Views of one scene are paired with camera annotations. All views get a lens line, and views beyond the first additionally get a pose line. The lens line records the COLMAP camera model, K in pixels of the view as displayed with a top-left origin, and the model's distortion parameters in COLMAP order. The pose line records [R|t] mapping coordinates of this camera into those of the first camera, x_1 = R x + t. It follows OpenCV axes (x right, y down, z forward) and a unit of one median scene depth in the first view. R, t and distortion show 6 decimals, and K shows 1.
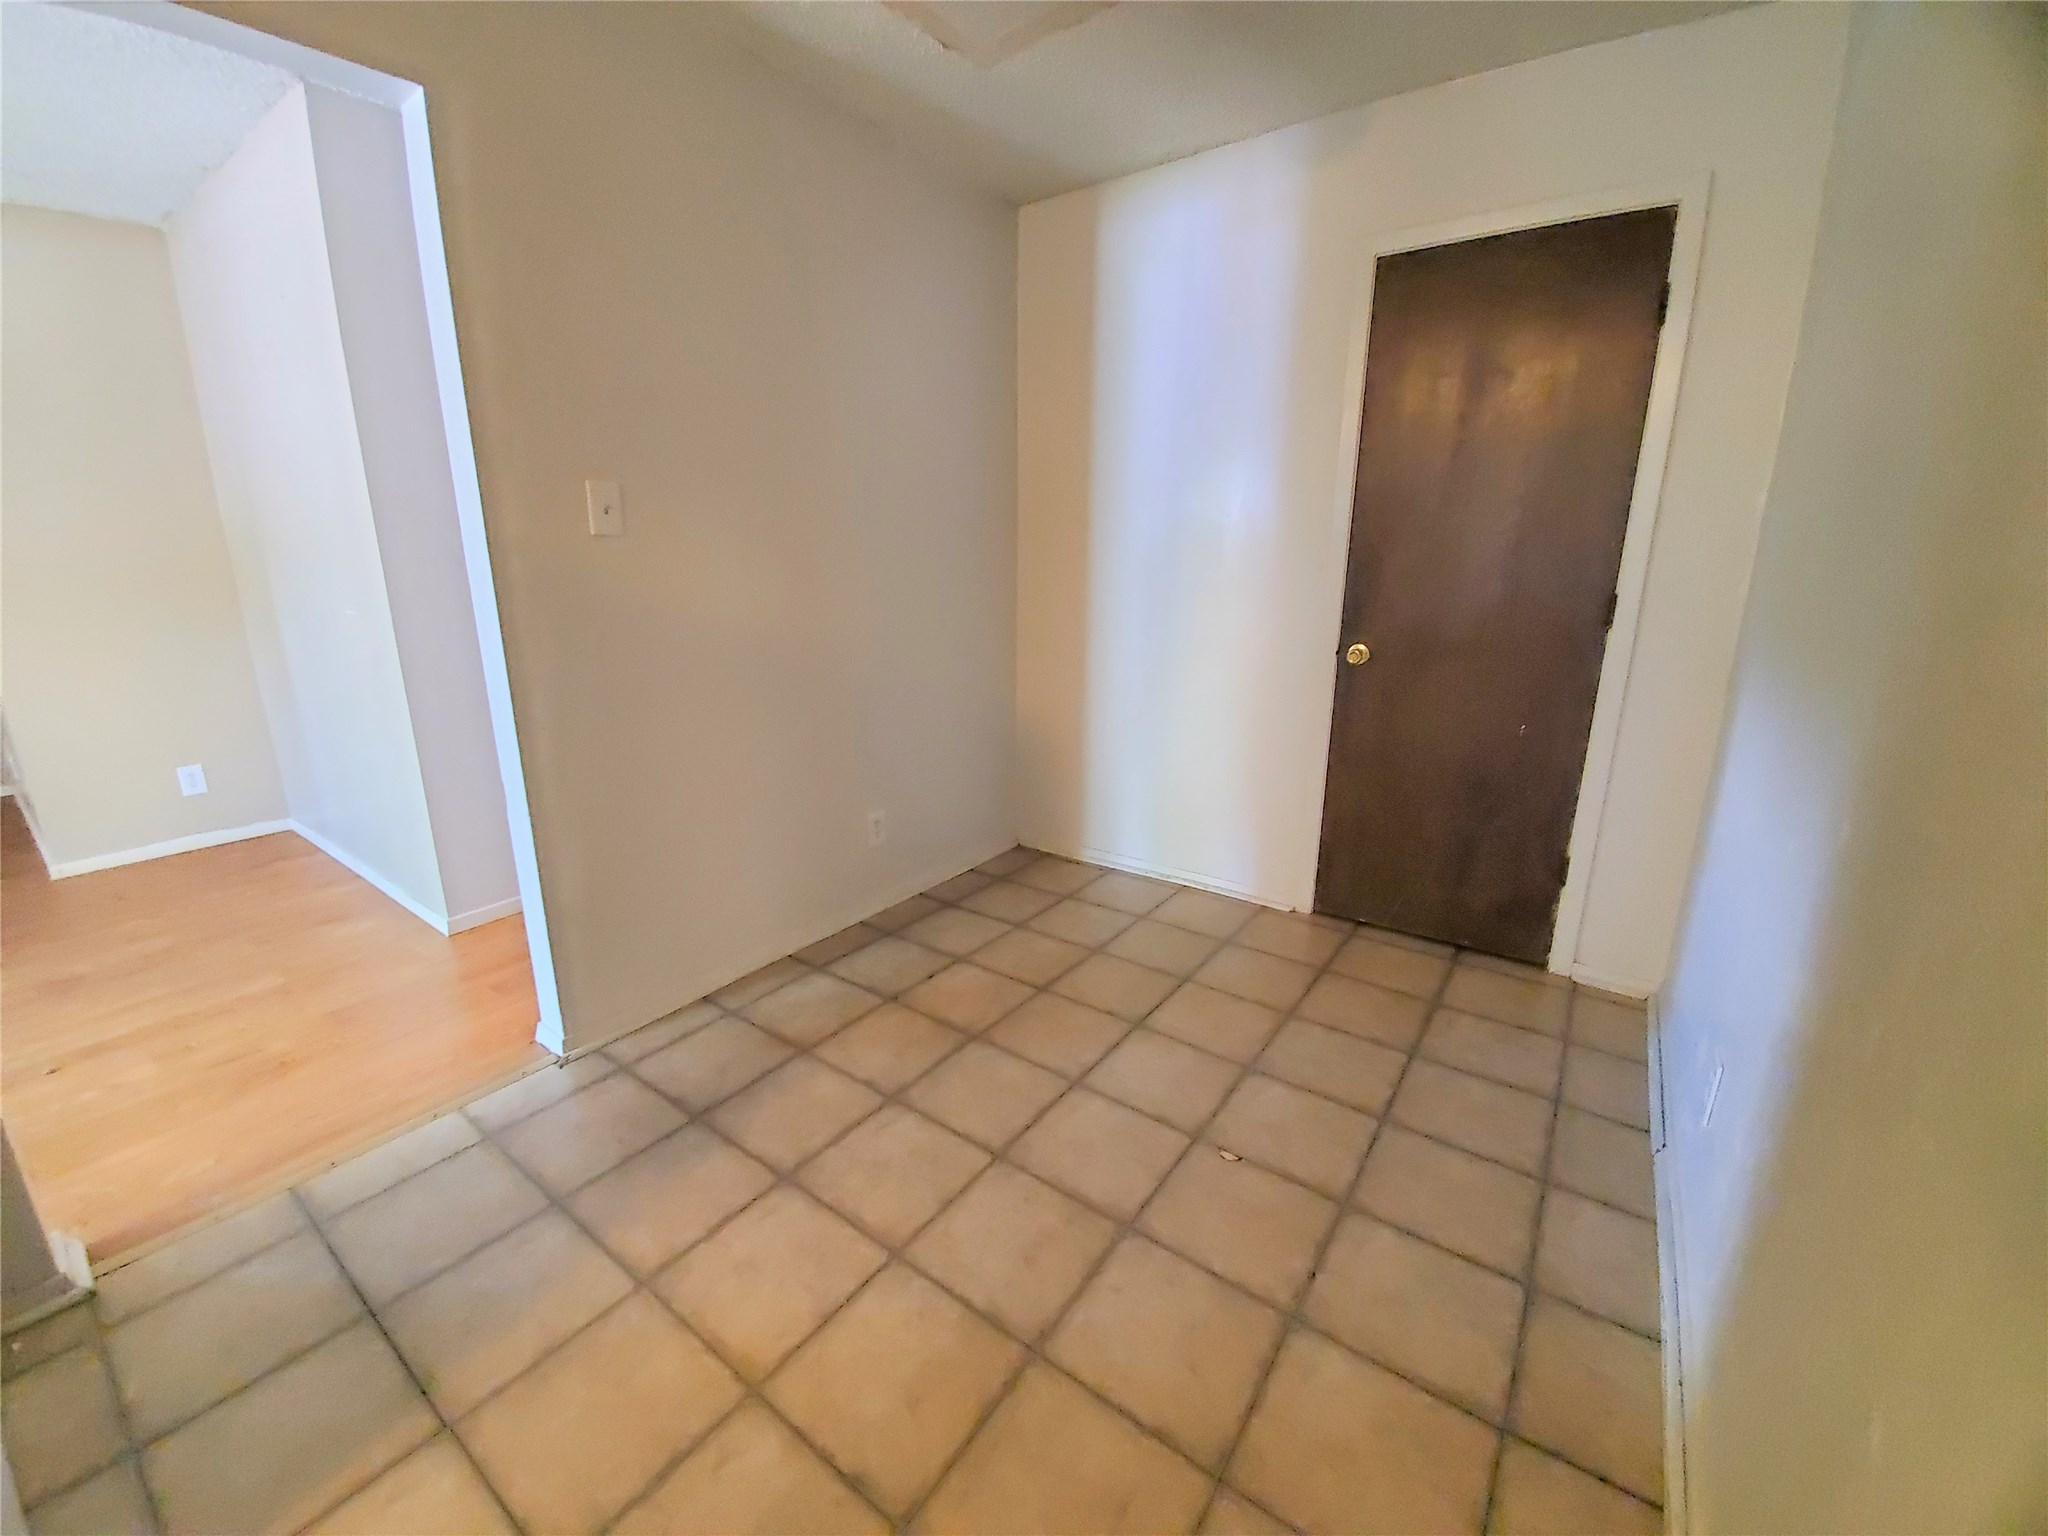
lens RADIAL K [[803.3, 0, 1004.0], [0, 803.3, 757.9], [0, 0, 1]] dist [-0.001433, -0.010953]
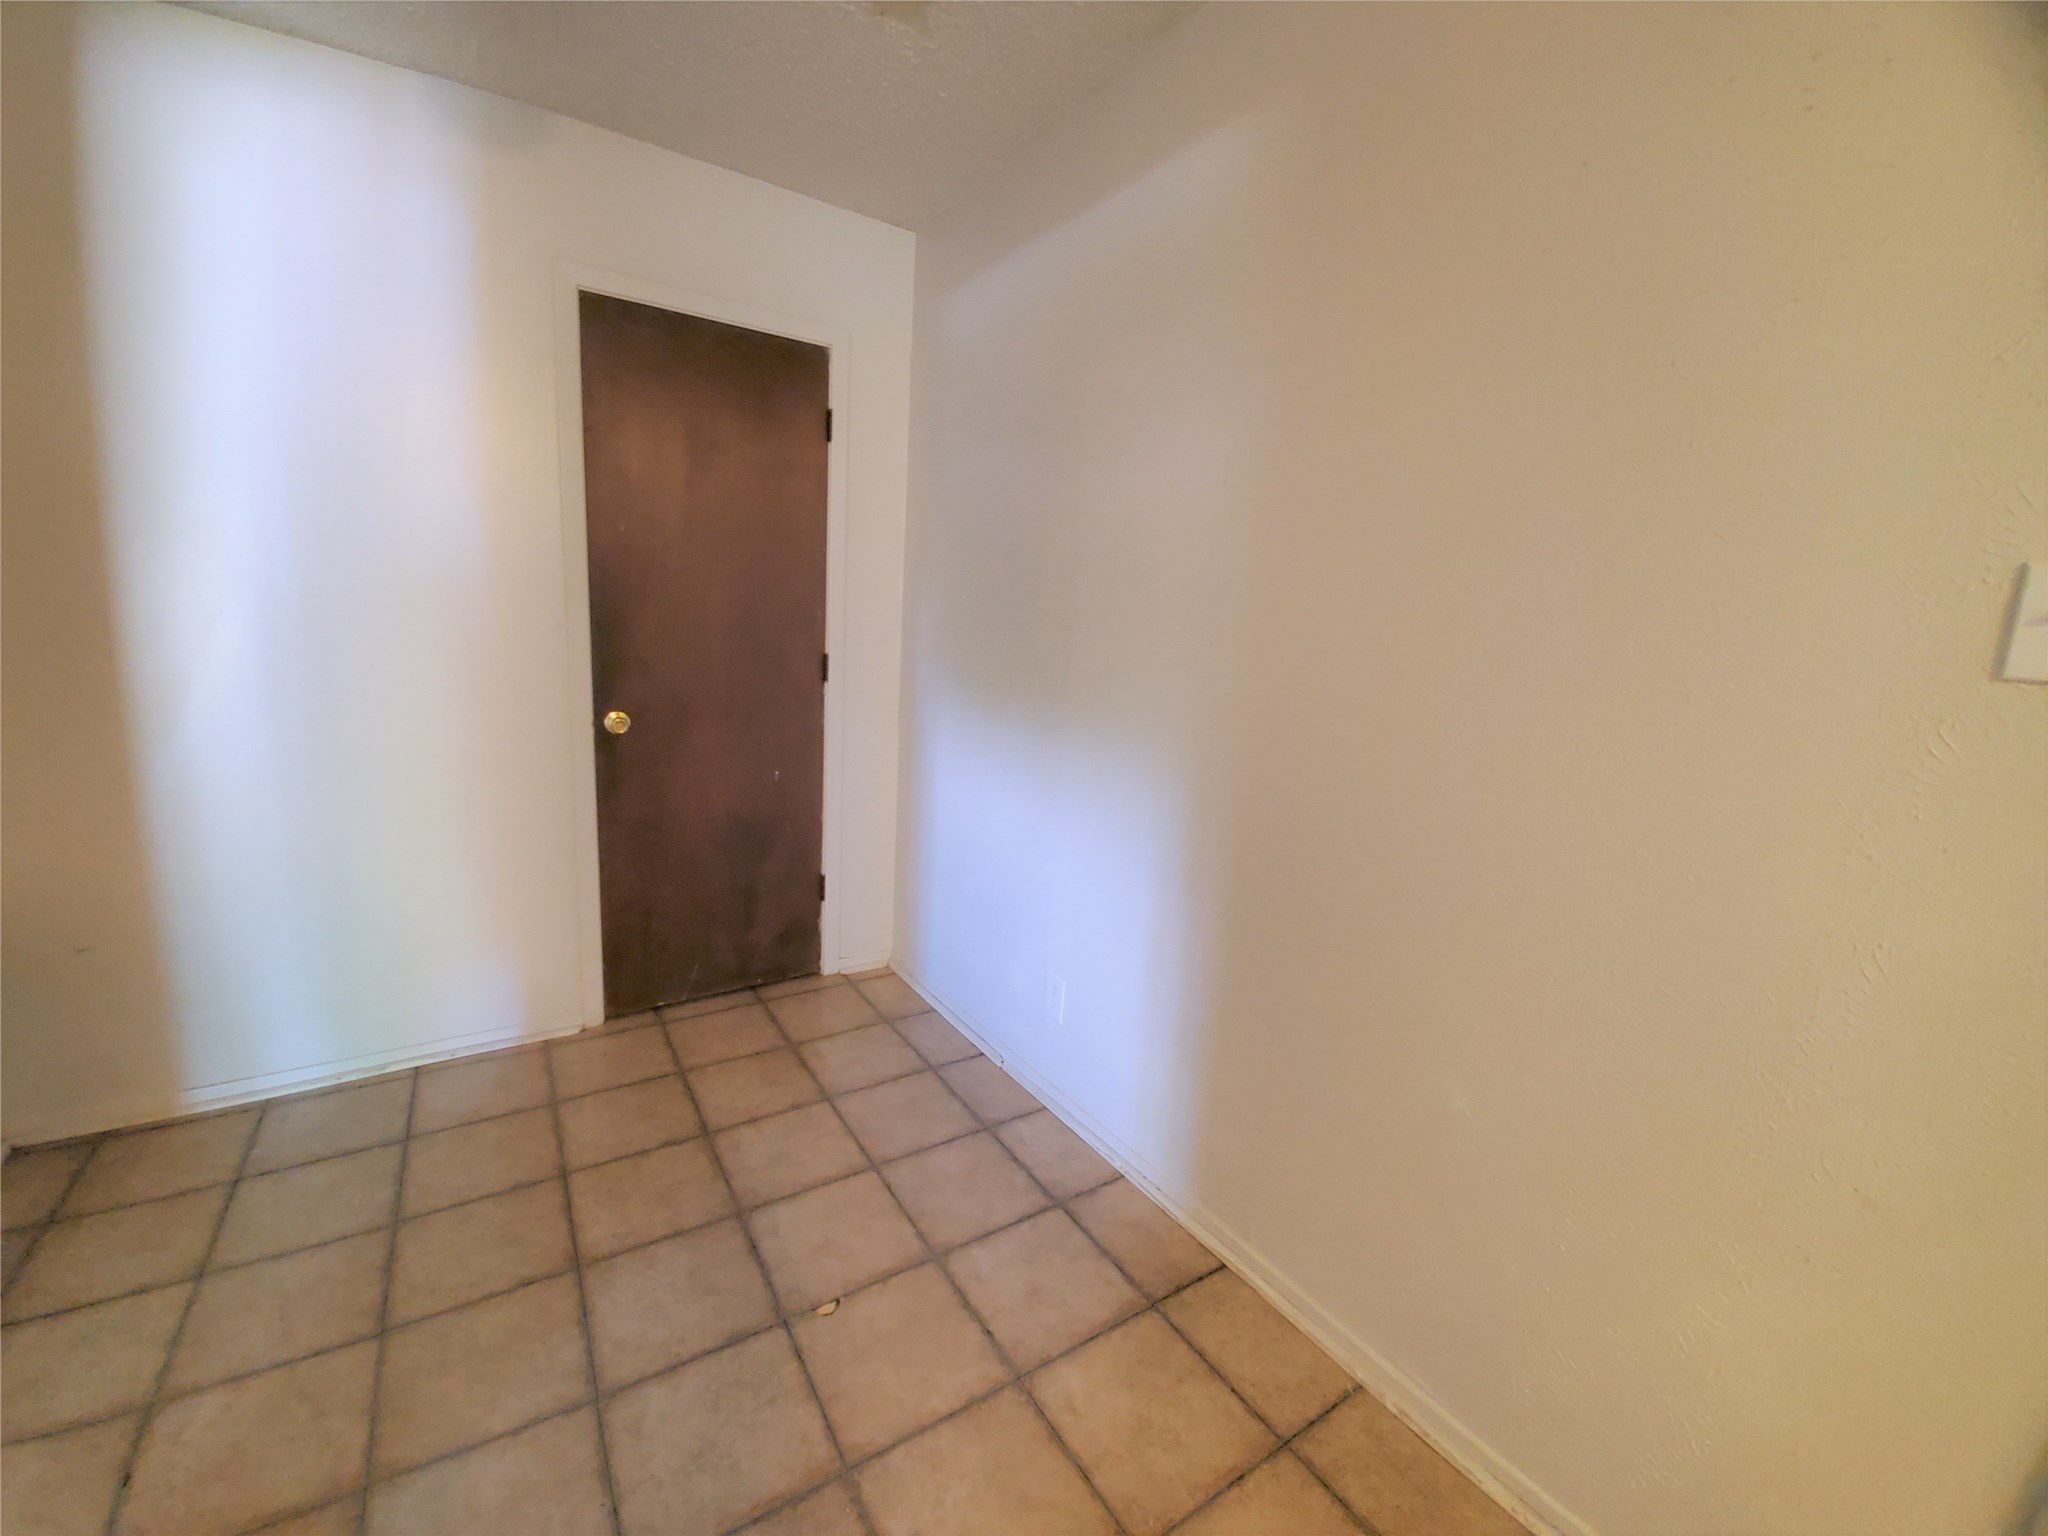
lens RADIAL K [[803.3, 0, 1004.0], [0, 803.3, 757.9], [0, 0, 1]] dist [-0.001433, -0.010953]
pose [[0.355677, -0.145255, 0.923252, -0.274587], [0.186501, 0.979012, 0.082180, -0.095015], [-0.915812, 0.142958, 0.375302, 0.301885]]
